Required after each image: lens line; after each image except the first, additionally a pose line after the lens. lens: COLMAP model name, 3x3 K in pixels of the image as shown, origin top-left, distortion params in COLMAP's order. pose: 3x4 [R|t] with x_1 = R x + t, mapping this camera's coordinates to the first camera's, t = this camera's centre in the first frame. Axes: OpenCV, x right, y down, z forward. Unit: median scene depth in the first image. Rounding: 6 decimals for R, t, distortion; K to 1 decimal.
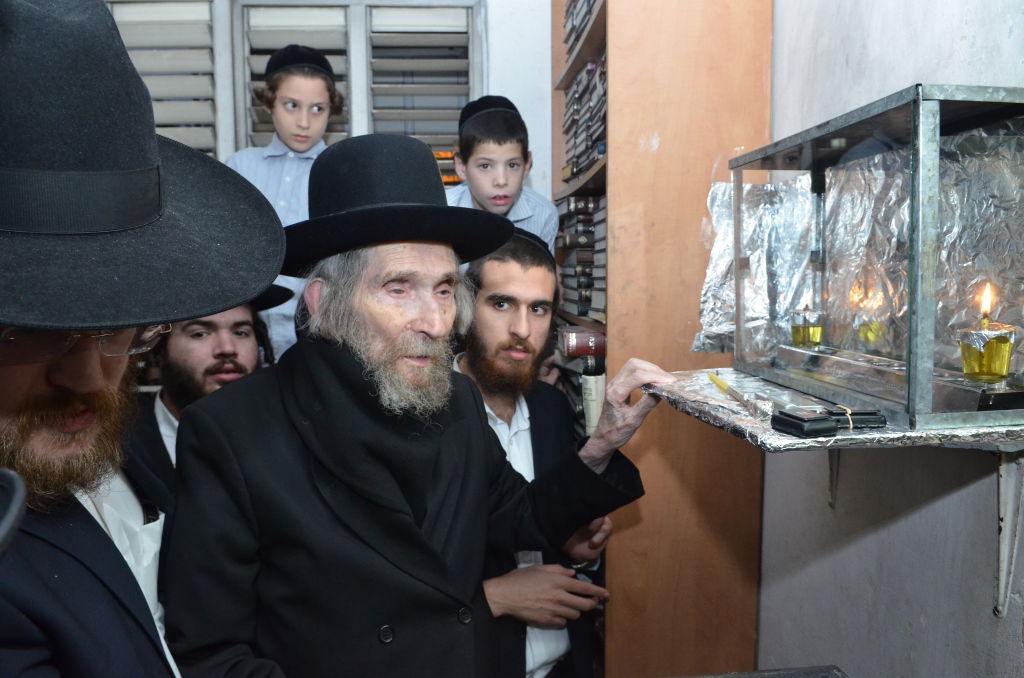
lens RADIAL K [[752.5, 0, 506.8], [0, 752.5, 342.1], [0, 0, 1]] dist [-0.024605, -0.036789]
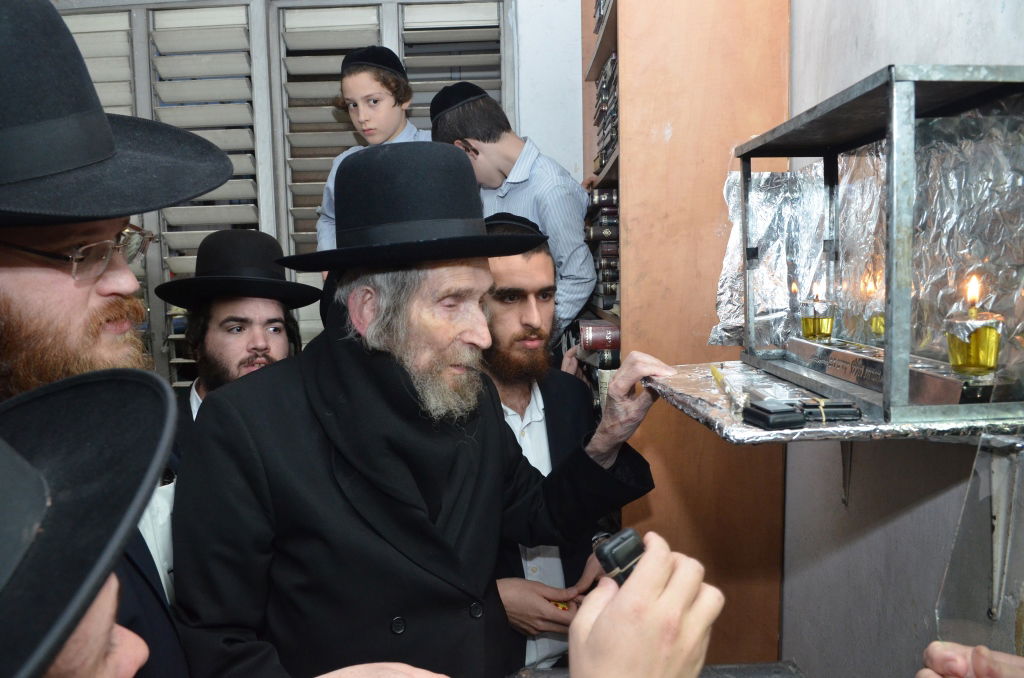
lens RADIAL K [[760.5, 0, 508.7], [0, 760.5, 344.1], [0, 0, 1]] dist [-0.025794, -0.036797]
pose [[0.996539, -0.004024, -0.083032, 0.071119], [0.004687, 0.999959, 0.007798, 0.002776], [0.082997, -0.008160, 0.996516, -0.008924]]
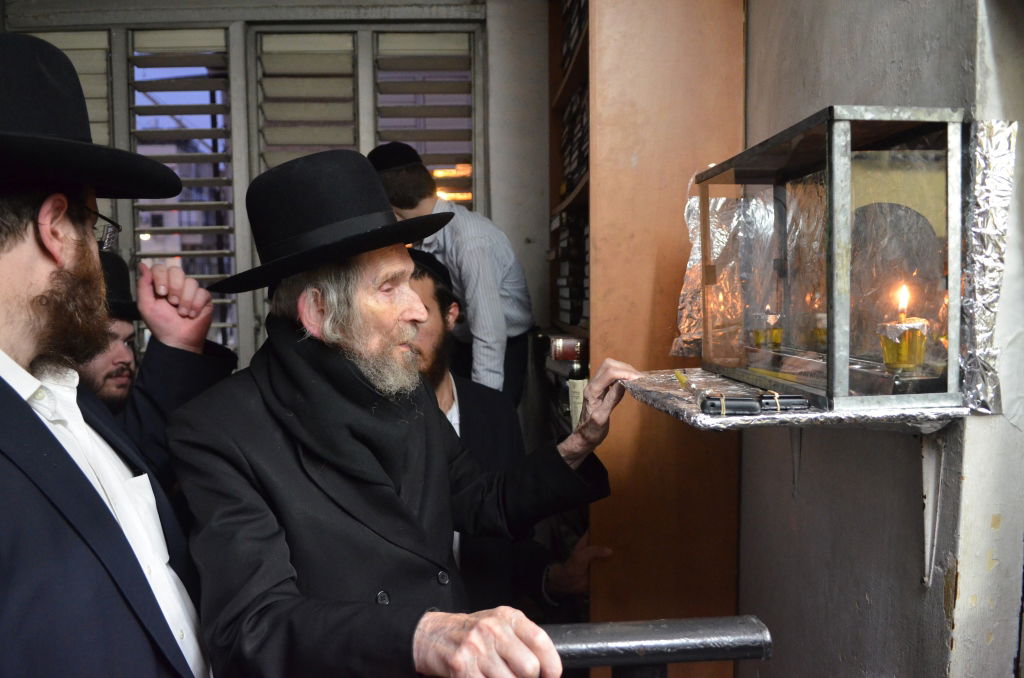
lens RADIAL K [[763.7, 0, 506.8], [0, 763.7, 344.3], [0, 0, 1]] dist [-0.024124, -0.032037]
pose [[0.999698, 0.001064, -0.024551, 0.043386], [-0.001644, 0.999719, -0.023636, 0.023407], [0.024519, 0.023669, 0.999419, -0.085247]]
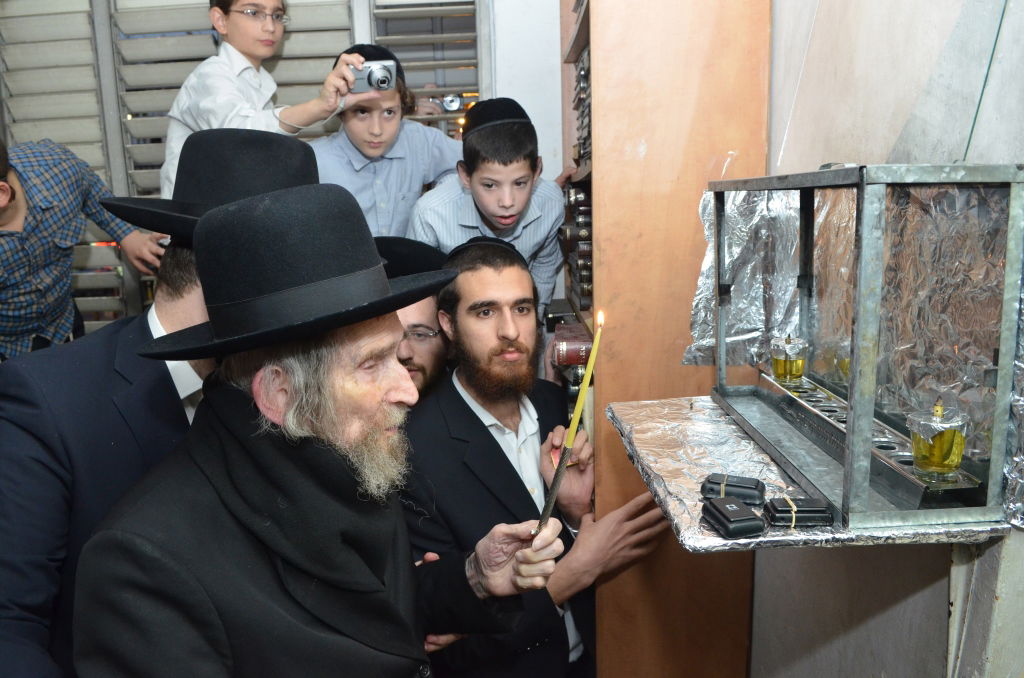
lens RADIAL K [[755.6, 0, 506.3], [0, 755.6, 344.4], [0, 0, 1]] dist [-0.033146, -0.029708]
pose [[0.997076, -0.007250, -0.076071, 0.096964], [0.014402, 0.995479, 0.093888, -0.112180], [0.075046, -0.094709, 0.992672, 0.018500]]
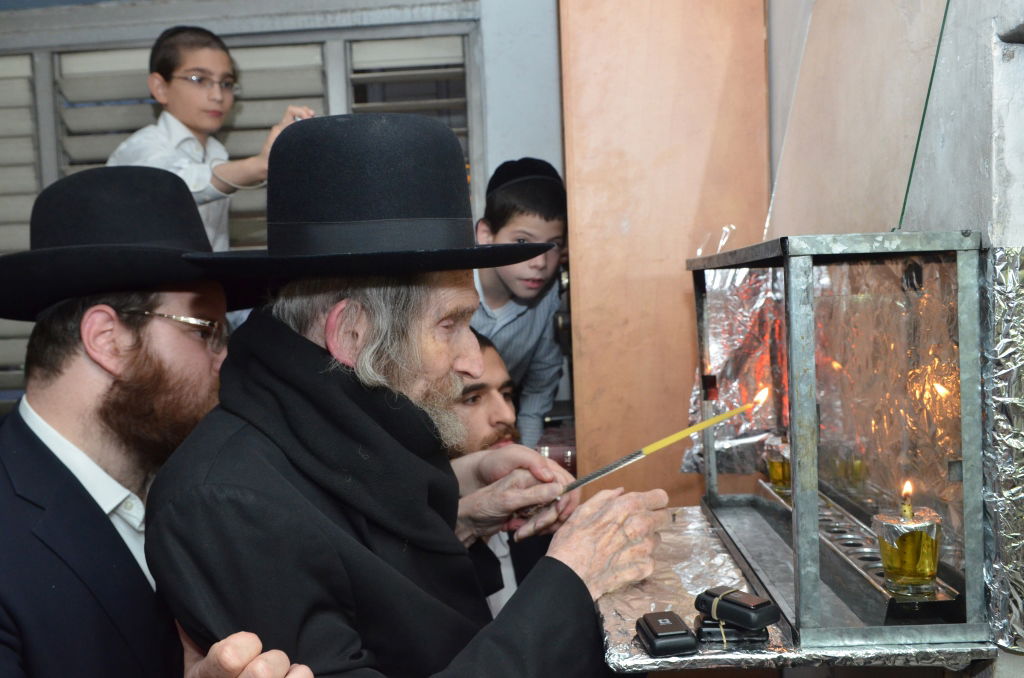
lens RADIAL K [[929.0, 0, 506.4], [0, 929.0, 340.8], [0, 0, 1]] dist [-0.006122, -0.004587]
pose [[0.992809, -0.023939, -0.117293, 0.185072], [0.019394, 0.999022, -0.039743, -0.098284], [0.118130, 0.037182, 0.992302, -0.039011]]
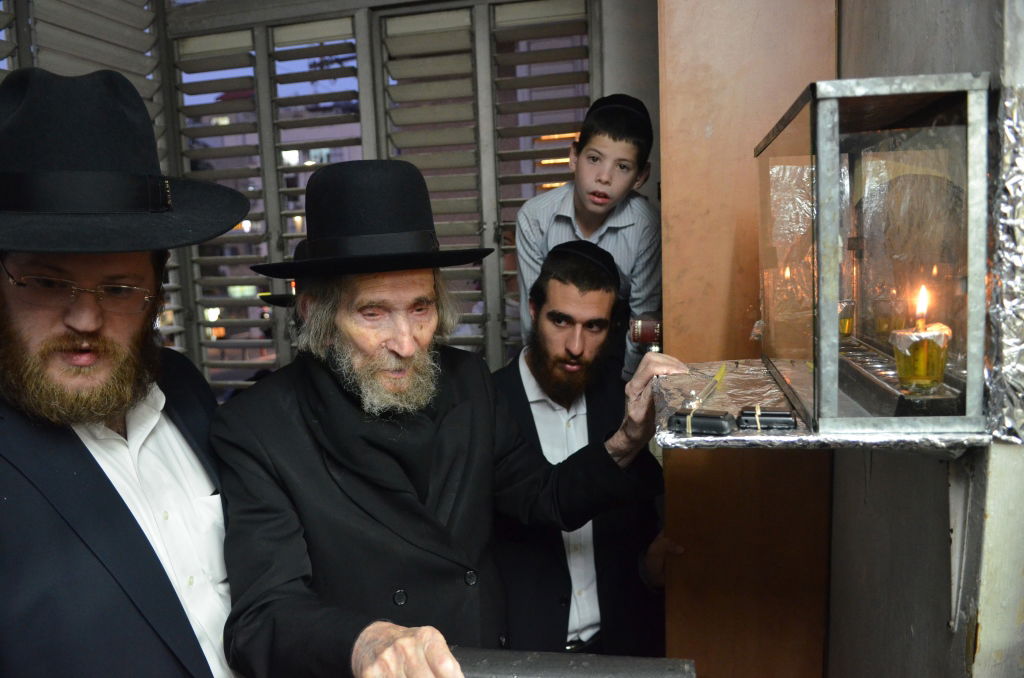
lens RADIAL K [[756.7, 0, 507.5], [0, 756.7, 344.0], [0, 0, 1]] dist [-0.029552, -0.027232]
pose [[0.959254, 0.007367, -0.282448, 0.226487], [0.003552, 0.999267, 0.038128, -0.021417], [0.282522, -0.037578, 0.958525, -0.039106]]
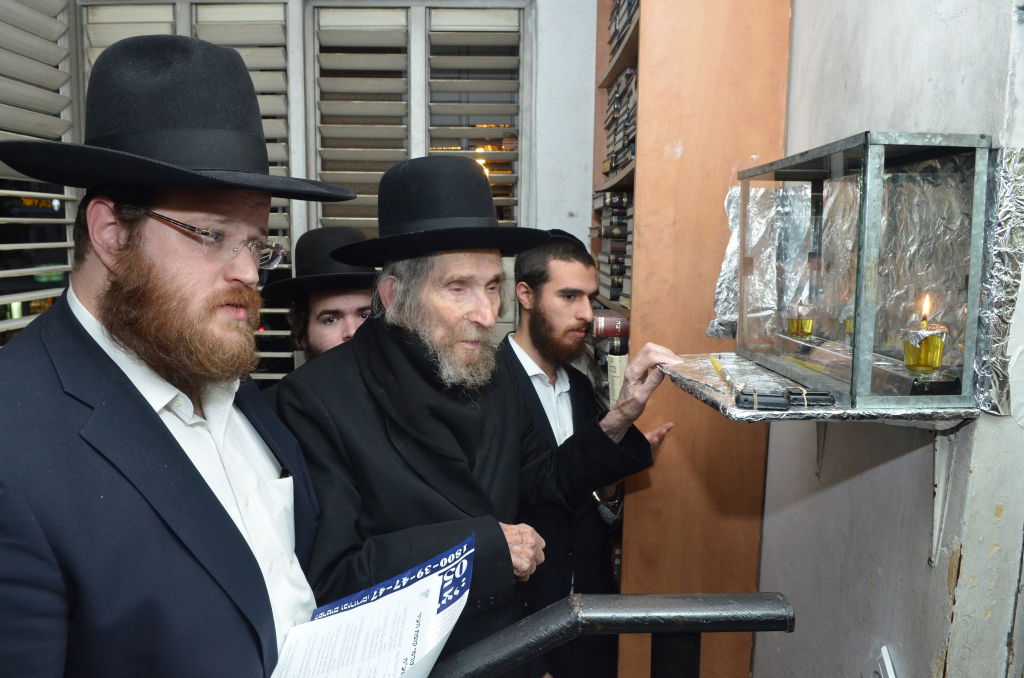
lens RADIAL K [[754.1, 0, 505.6], [0, 754.1, 343.6], [0, 0, 1]] dist [-0.026761, -0.031474]
pose [[0.997365, 0.029762, -0.066158, 0.022019], [-0.027297, 0.998910, 0.037858, -0.011843], [0.067213, -0.035952, 0.997091, -0.151751]]
